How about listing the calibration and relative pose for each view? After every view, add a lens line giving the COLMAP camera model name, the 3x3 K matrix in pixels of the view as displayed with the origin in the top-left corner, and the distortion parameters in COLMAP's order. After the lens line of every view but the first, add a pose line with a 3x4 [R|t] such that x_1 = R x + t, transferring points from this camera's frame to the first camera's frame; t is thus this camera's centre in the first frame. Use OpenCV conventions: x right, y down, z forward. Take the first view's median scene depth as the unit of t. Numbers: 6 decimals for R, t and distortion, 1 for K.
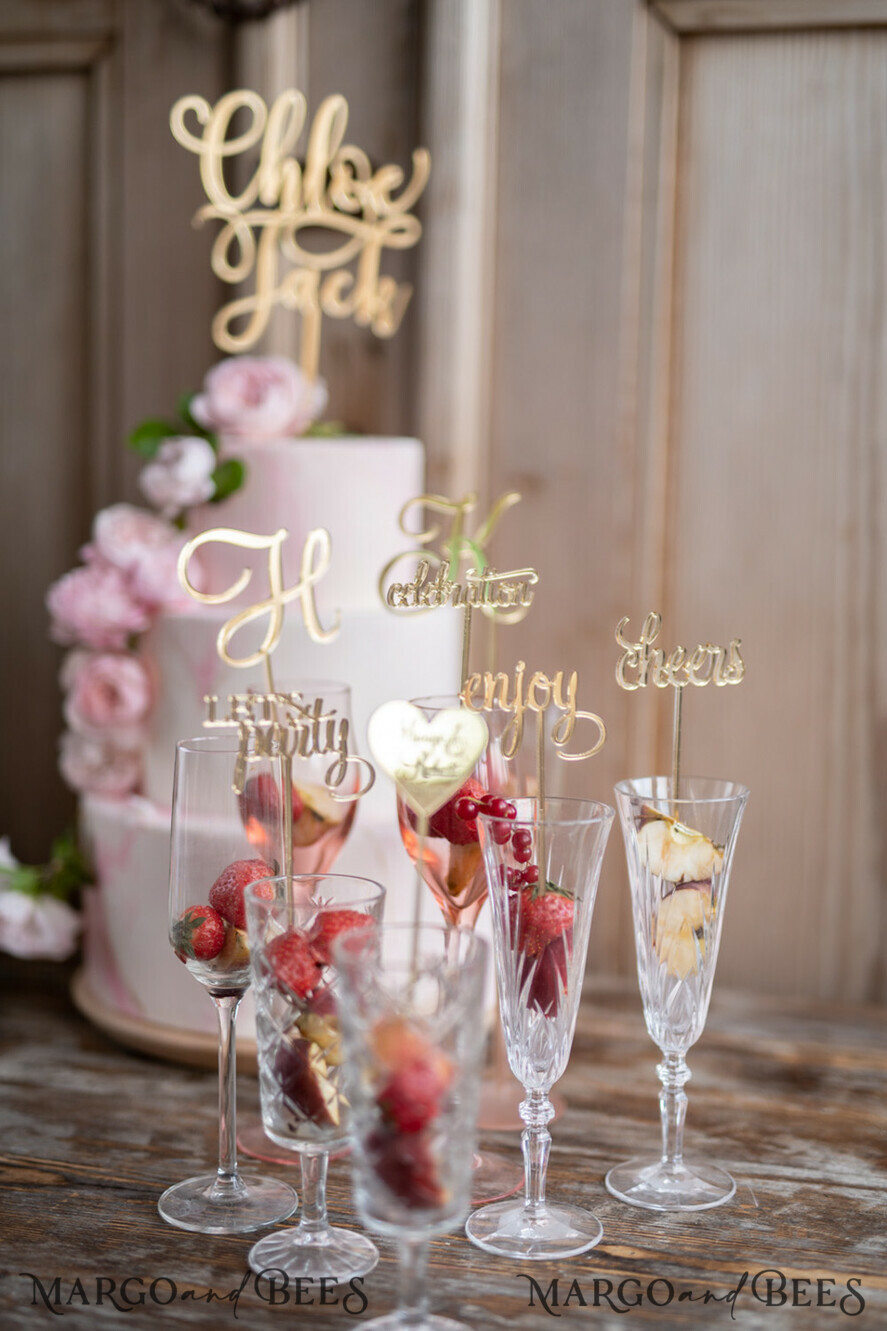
lens RADIAL K [[1878.1, 0, 436.7], [0, 1878.1, 663.8], [0, 0, 1]] dist [-0.005565, 0.011870]
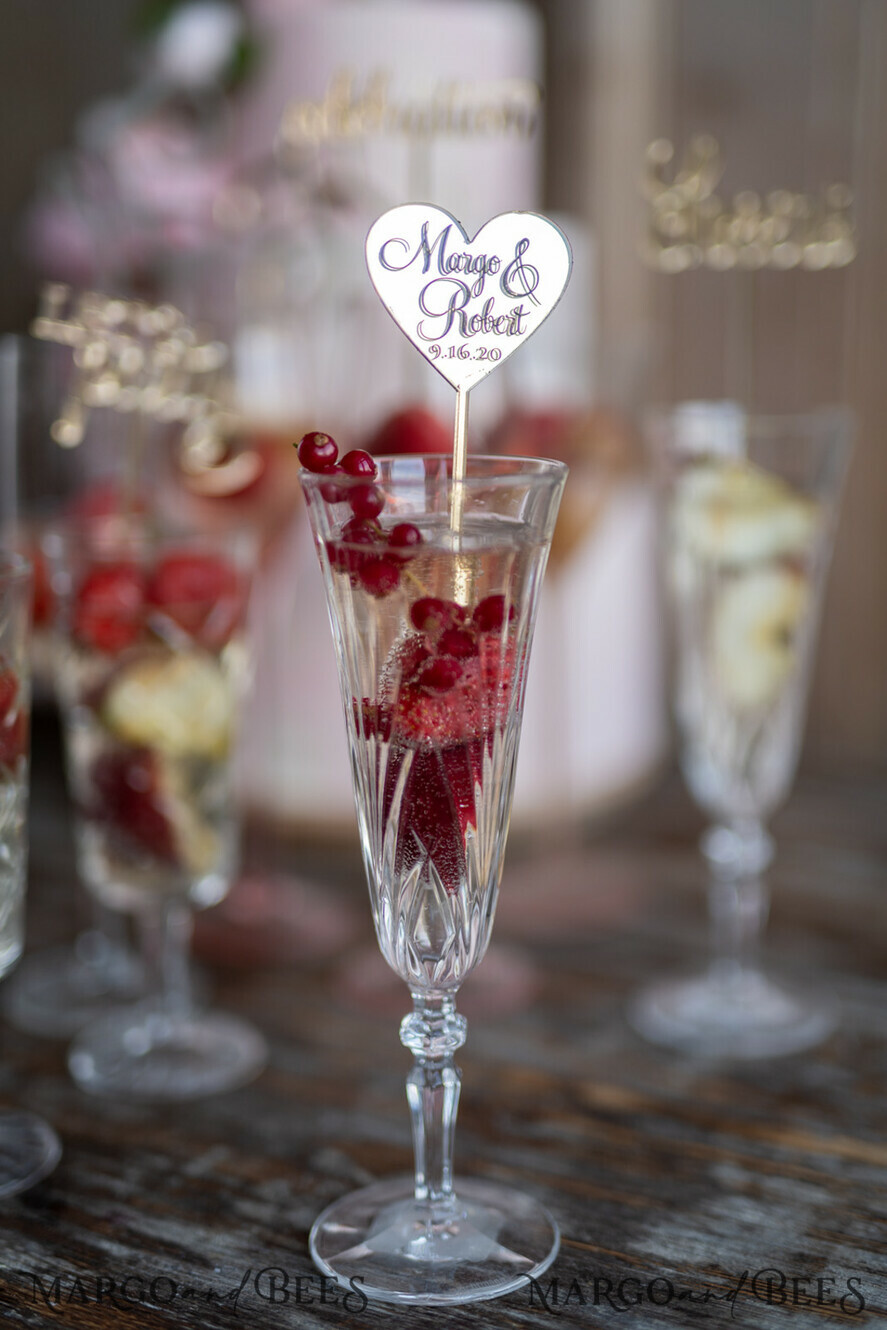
lens RADIAL K [[1939.5, 0, 447.7], [0, 1939.5, 662.4], [0, 0, 1]] dist [-0.019052, 0.025389]
pose [[0.972505, 0.029672, -0.230983, 0.199589], [-0.011391, 0.996723, 0.080079, 0.105291], [0.232603, -0.075246, 0.969657, 0.332207]]
